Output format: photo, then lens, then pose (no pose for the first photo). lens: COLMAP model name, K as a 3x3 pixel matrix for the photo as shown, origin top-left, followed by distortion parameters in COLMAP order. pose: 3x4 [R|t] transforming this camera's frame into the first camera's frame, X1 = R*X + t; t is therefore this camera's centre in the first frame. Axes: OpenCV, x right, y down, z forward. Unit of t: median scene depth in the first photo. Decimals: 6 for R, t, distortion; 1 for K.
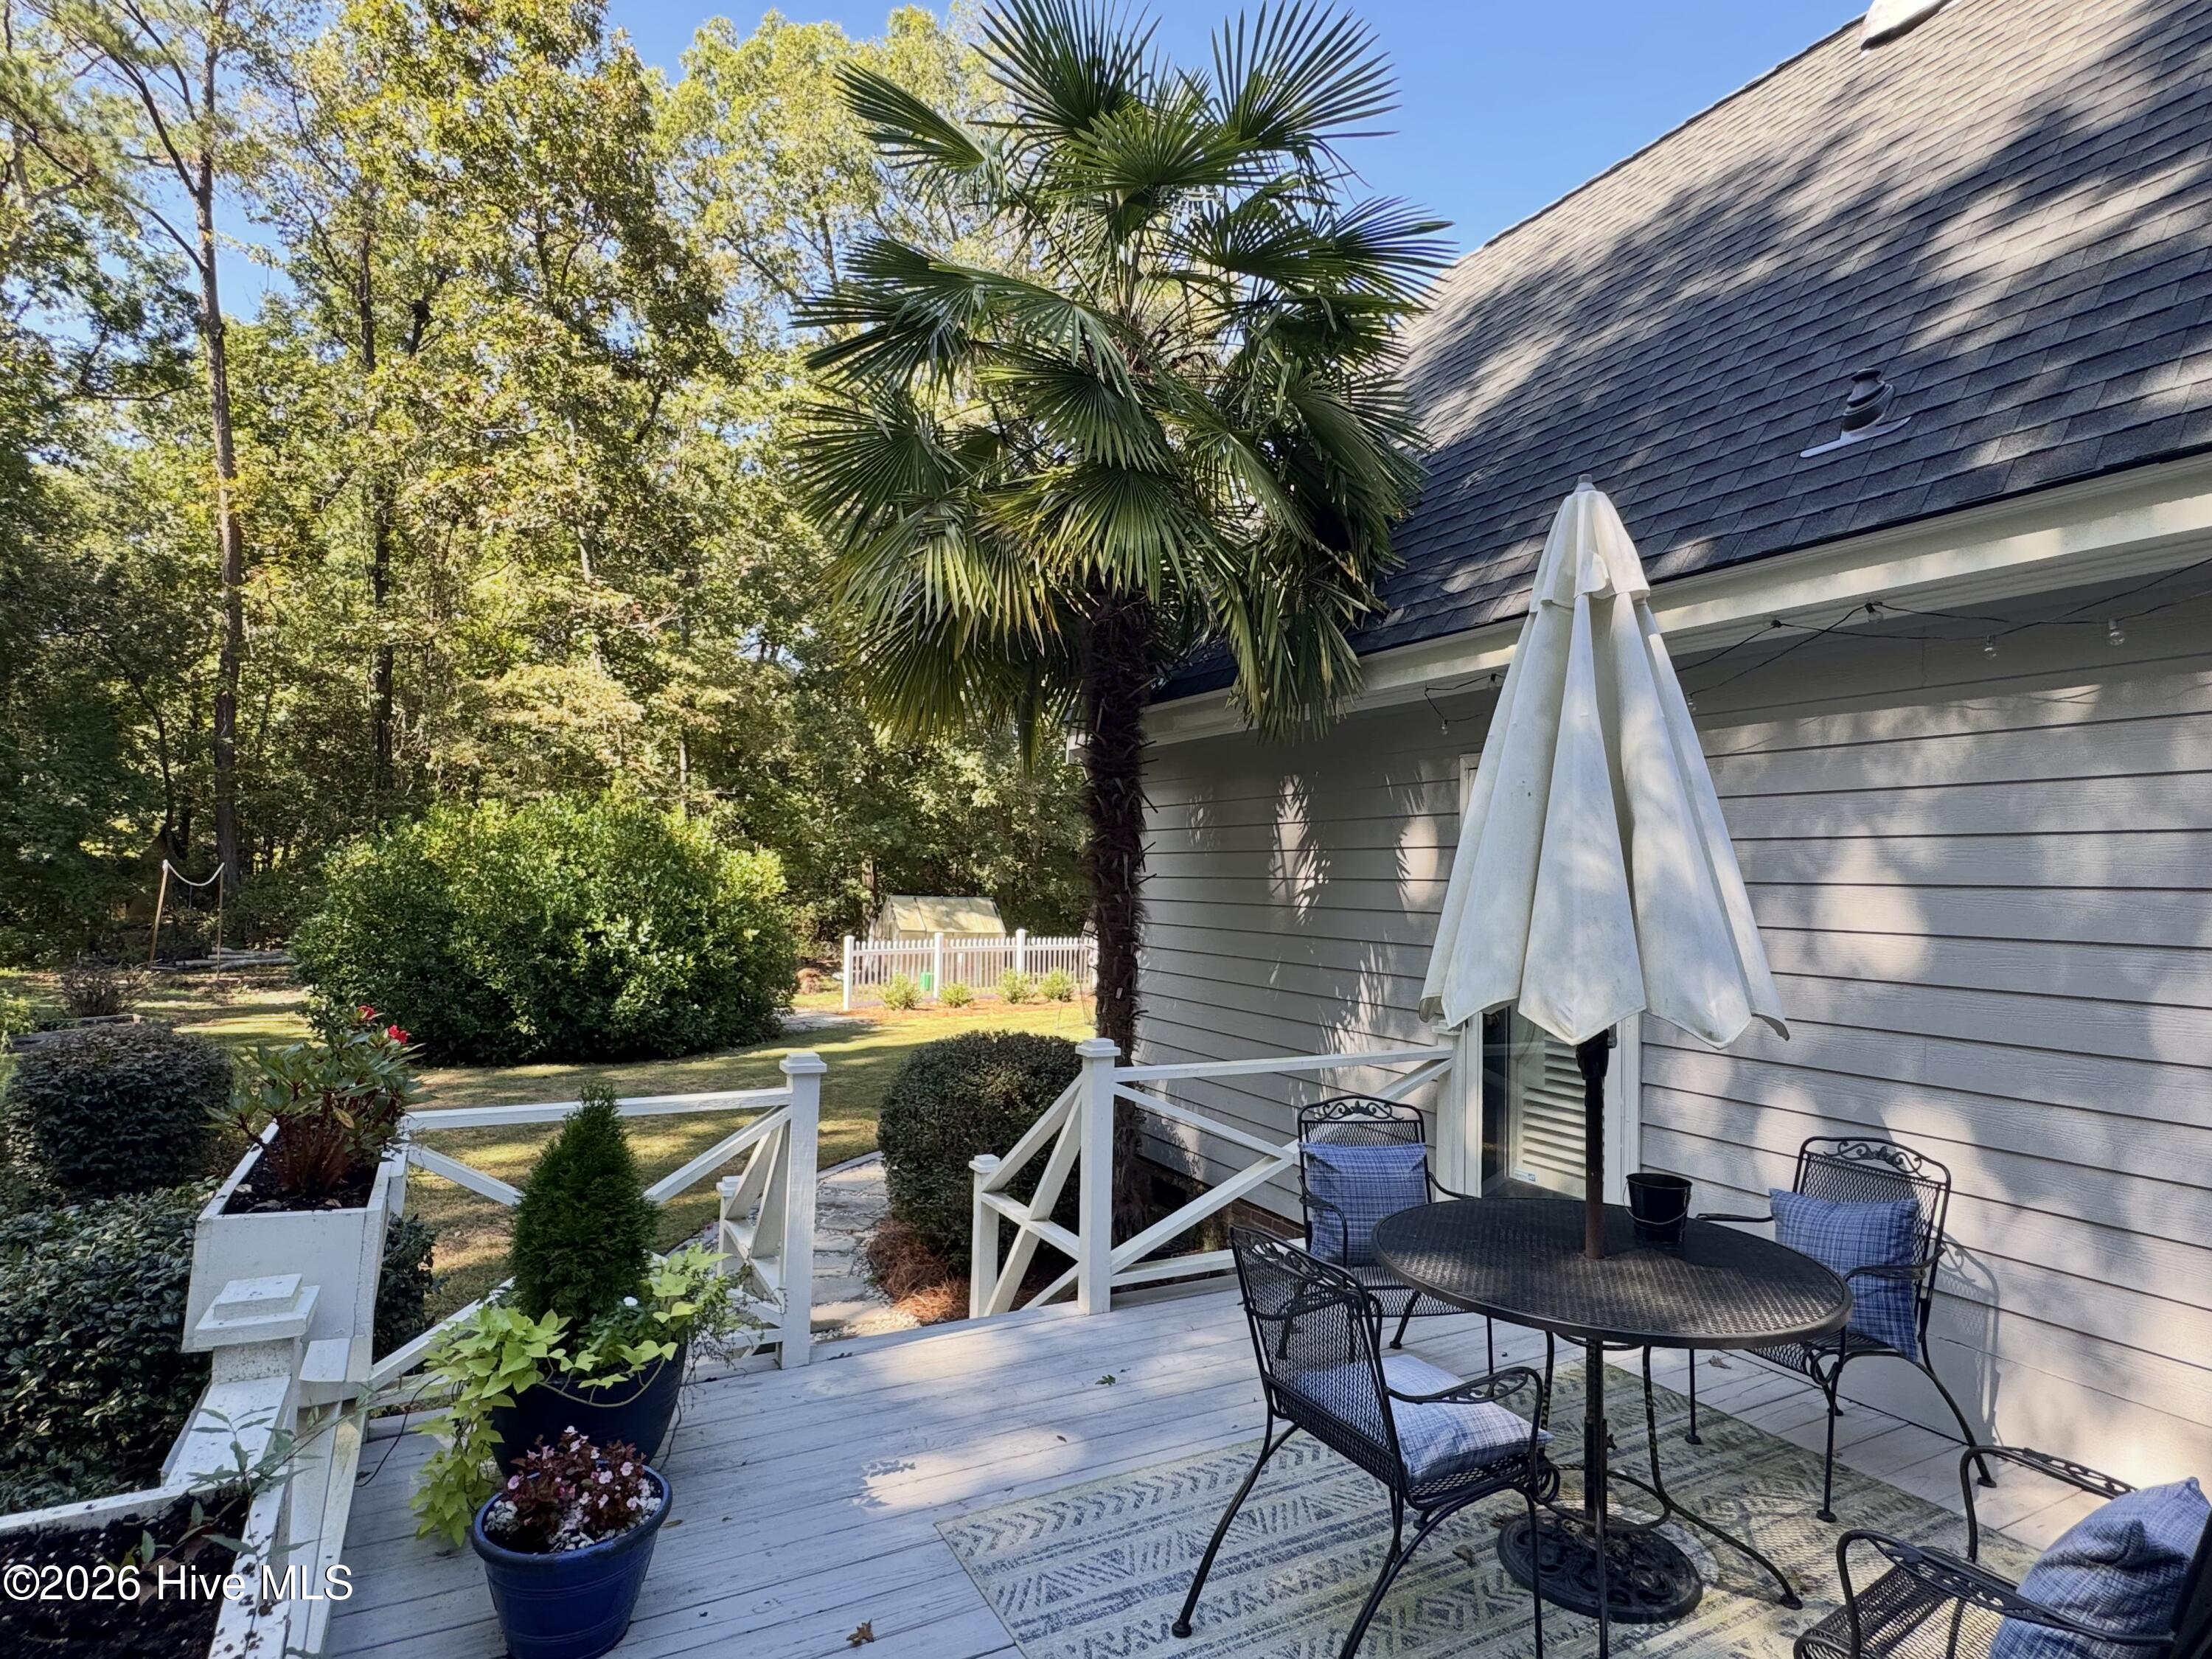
lens RADIAL K [[1136.4, 0, 1106.0], [0, 1136.4, 829.5], [0, 0, 1]] dist [0.002151, 0.000786]
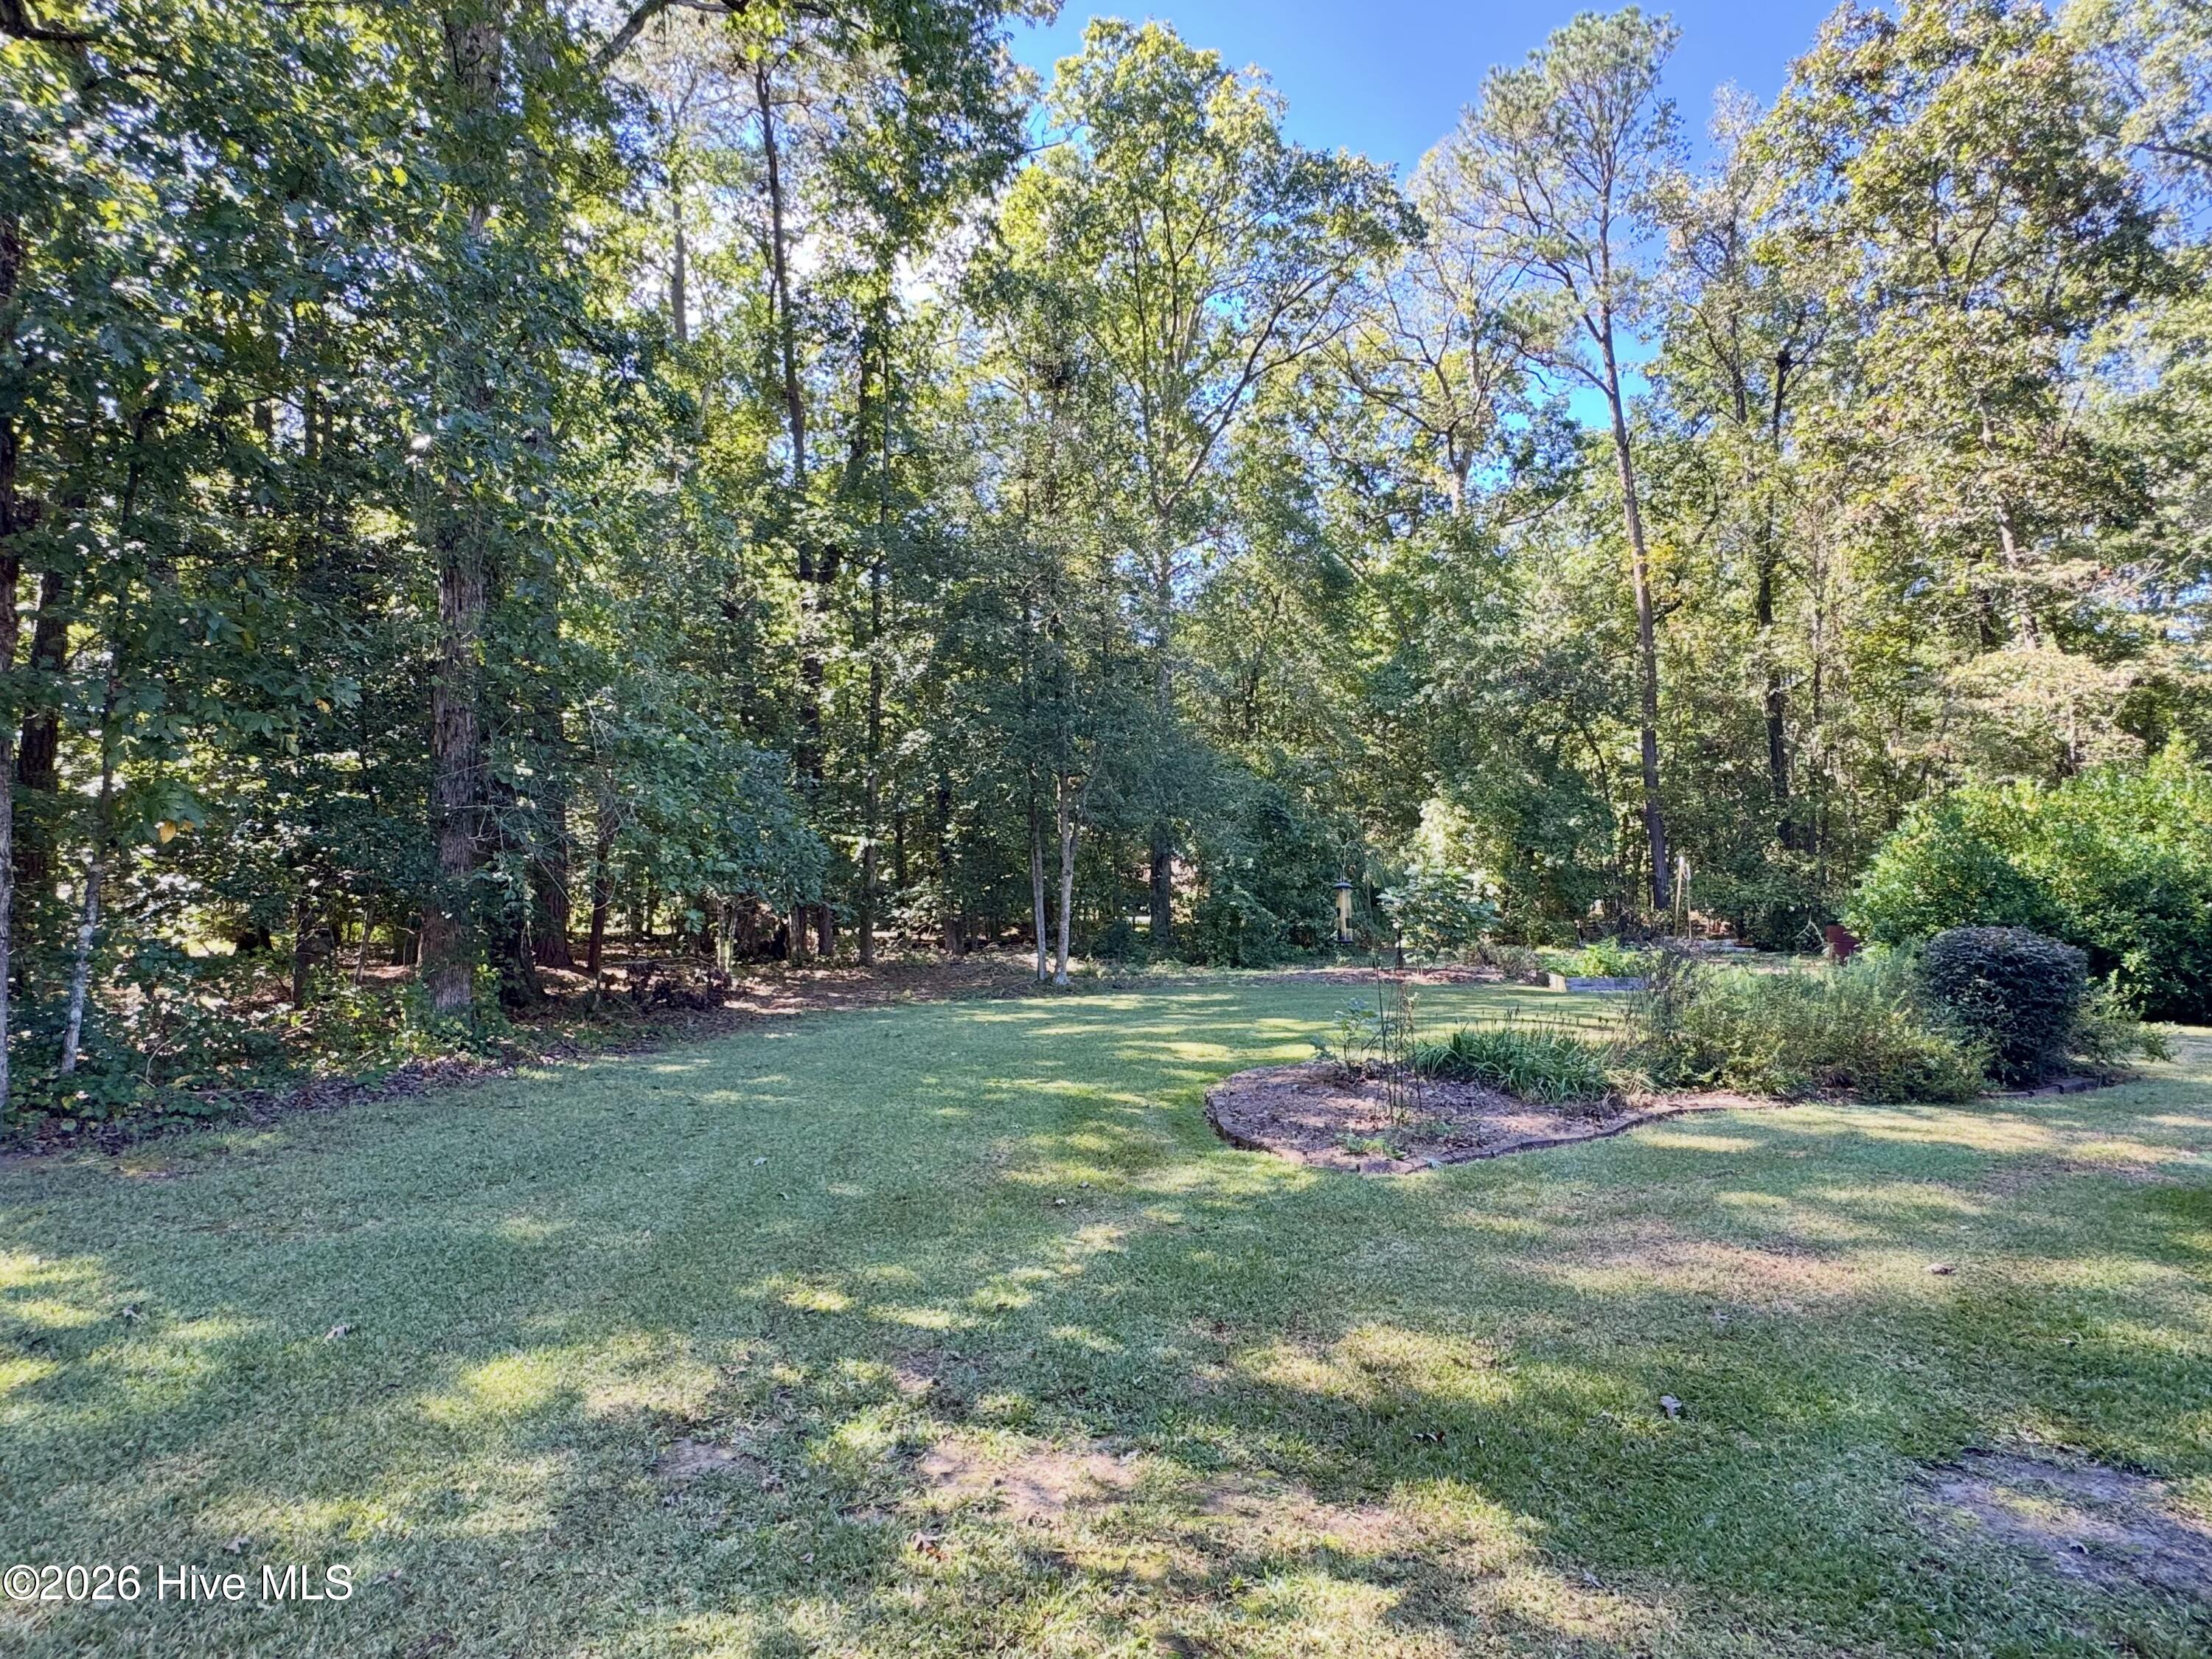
lens RADIAL K [[1136.4, 0, 1106.0], [0, 1136.4, 829.5], [0, 0, 1]] dist [0.002151, 0.000786]
pose [[0.563975, -0.057600, -0.823780, -0.102354], [0.039747, 0.998302, -0.042592, 0.022688], [0.824835, -0.008722, 0.565307, -0.198521]]
